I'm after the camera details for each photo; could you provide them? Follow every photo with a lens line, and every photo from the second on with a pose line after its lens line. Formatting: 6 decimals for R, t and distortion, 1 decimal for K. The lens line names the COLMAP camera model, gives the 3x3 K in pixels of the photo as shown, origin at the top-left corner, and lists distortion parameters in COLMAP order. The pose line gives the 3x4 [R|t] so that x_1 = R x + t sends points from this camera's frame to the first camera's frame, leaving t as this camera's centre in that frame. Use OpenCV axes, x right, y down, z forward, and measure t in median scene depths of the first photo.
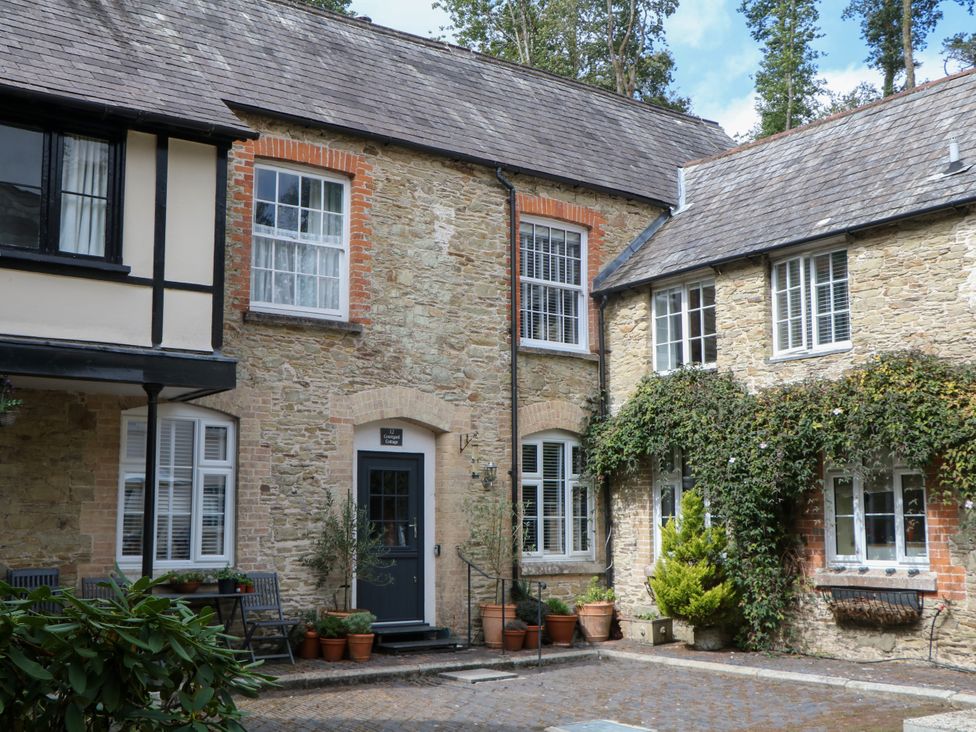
lens RADIAL K [[1152.5, 0, 490.0], [0, 1152.5, 387.7], [0, 0, 1]] dist [-0.042901, 0.000000]
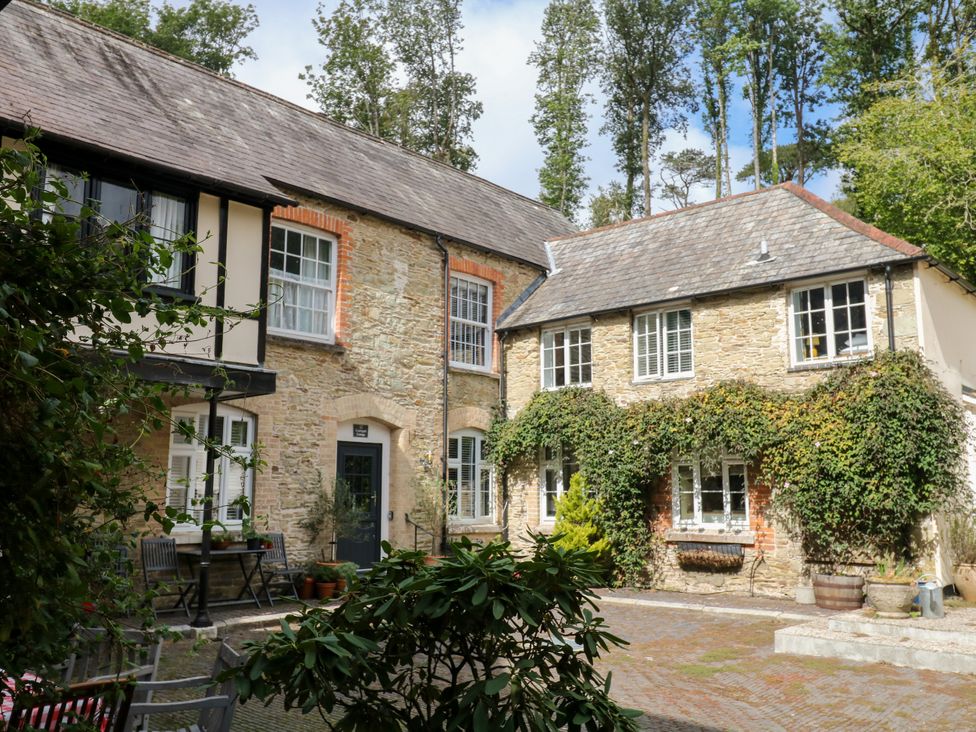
lens RADIAL K [[866.6, 0, 496.2], [0, 866.6, 371.8], [0, 0, 1]] dist [0.026306, -0.038129]
pose [[0.977845, 0.033452, 0.206641, -0.146468], [-0.028399, 0.999222, -0.027371, -0.003249], [-0.207396, 0.020896, 0.978034, -0.024682]]
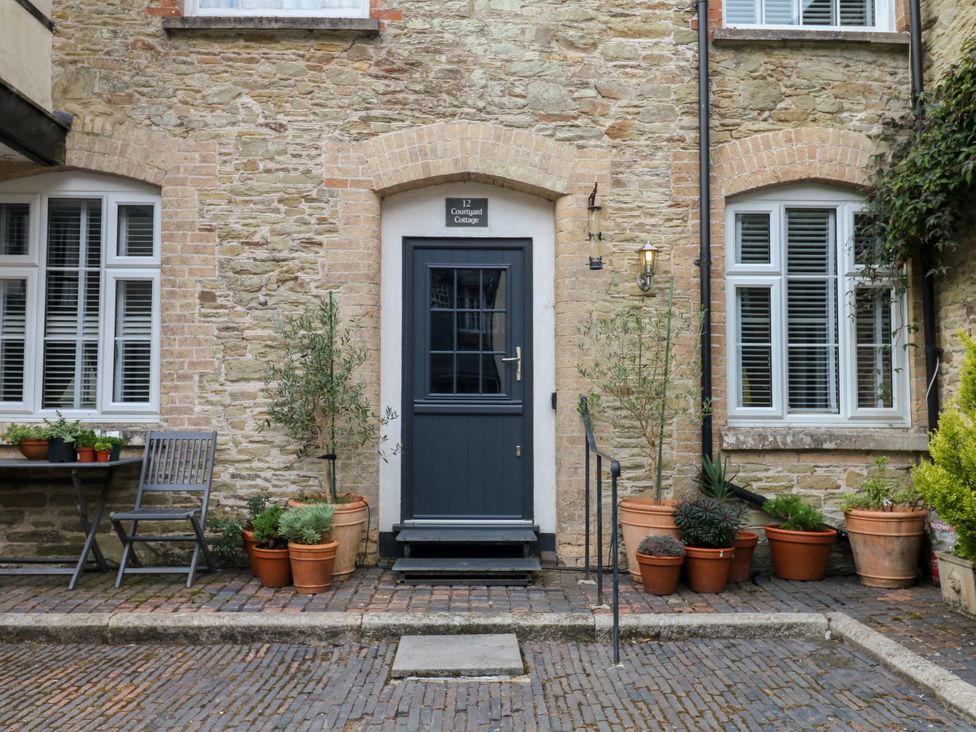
lens RADIAL K [[866.6, 0, 492.3], [0, 866.6, 366.9], [0, 0, 1]] dist [0.026306, -0.038129]
pose [[0.820064, -0.027163, -0.571627, 0.185587], [0.064405, 0.996908, 0.045023, 0.106308], [0.568637, -0.073737, 0.819277, 0.651885]]
